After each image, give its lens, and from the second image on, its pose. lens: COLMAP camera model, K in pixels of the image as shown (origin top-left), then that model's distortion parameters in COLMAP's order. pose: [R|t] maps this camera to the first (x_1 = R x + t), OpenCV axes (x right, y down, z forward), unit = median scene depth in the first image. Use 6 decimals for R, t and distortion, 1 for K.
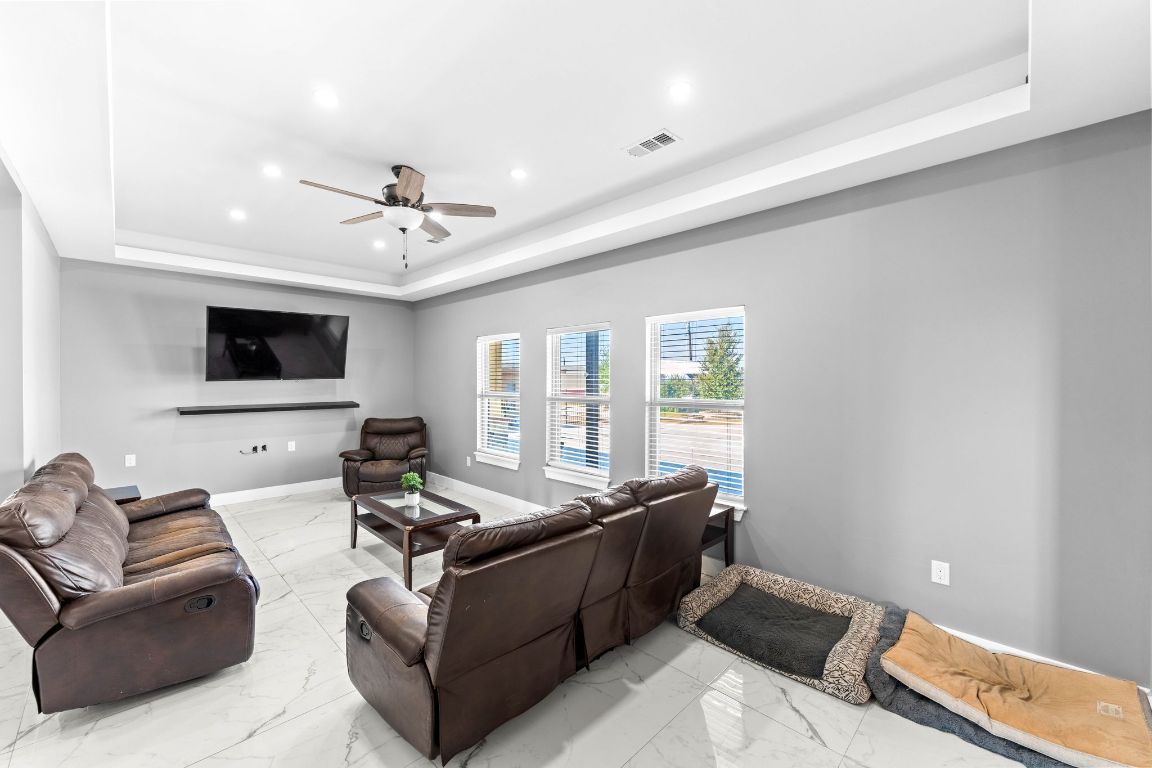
lens RADIAL K [[456.5, 0, 578.0], [0, 456.5, 380.5], [0, 0, 1]] dist [-0.001294, -0.000377]
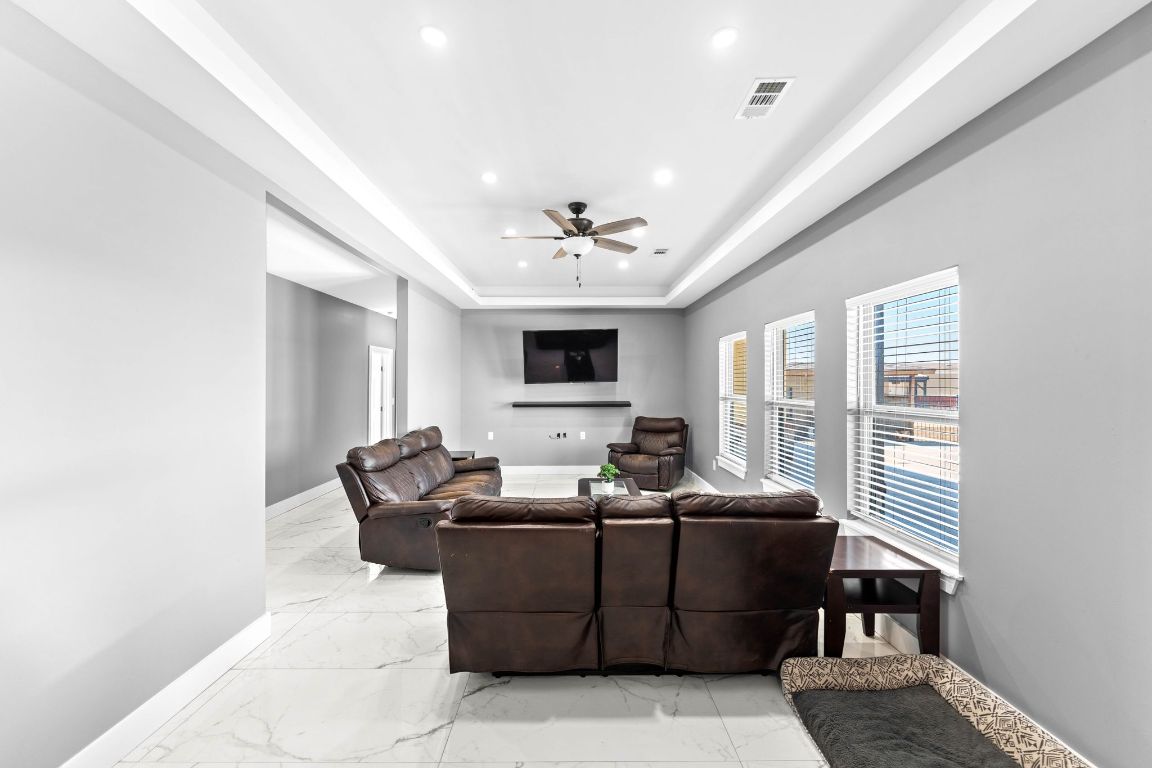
lens RADIAL K [[461.6, 0, 575.8], [0, 461.6, 376.3], [0, 0, 1]] dist [0.000404, -0.000335]
pose [[0.708792, -0.013775, -0.705283, 0.307246], [0.001945, 0.999844, -0.017573, 0.003582], [0.705415, 0.011084, 0.708708, 0.100043]]
